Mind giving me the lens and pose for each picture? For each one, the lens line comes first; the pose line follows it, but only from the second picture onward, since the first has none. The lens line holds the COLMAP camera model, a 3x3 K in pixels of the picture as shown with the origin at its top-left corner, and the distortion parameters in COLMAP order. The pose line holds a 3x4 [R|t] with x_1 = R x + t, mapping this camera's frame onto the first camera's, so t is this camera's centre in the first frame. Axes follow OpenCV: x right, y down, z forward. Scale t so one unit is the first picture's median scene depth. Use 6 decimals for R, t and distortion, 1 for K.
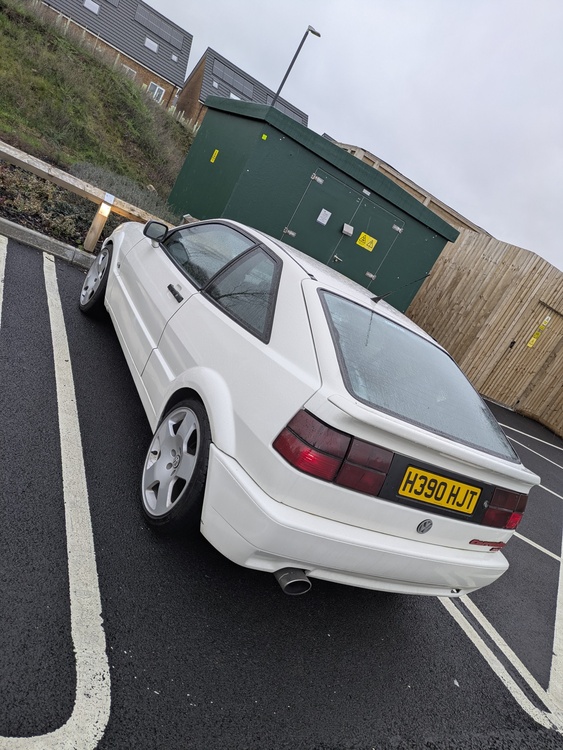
lens RADIAL K [[587.7, 0, 281.5], [0, 587.7, 375.0], [0, 0, 1]] dist [-0.009595, -0.007540]
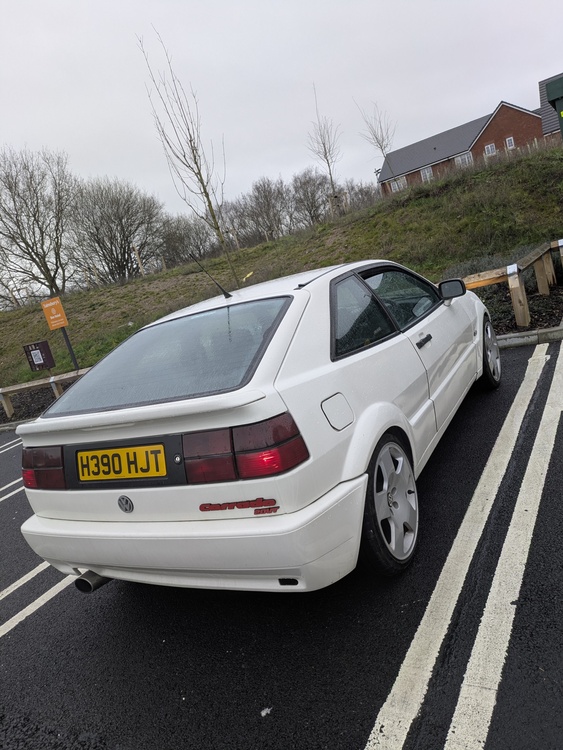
lens RADIAL K [[547.8, 0, 281.5], [0, 547.8, 375.0], [0, 0, 1]] dist [0.002784, 0.000423]
pose [[0.348044, -0.451341, -0.821679, 1.135461], [0.263183, 0.888272, -0.376441, 0.465431], [0.899778, -0.085234, 0.427943, 0.855974]]
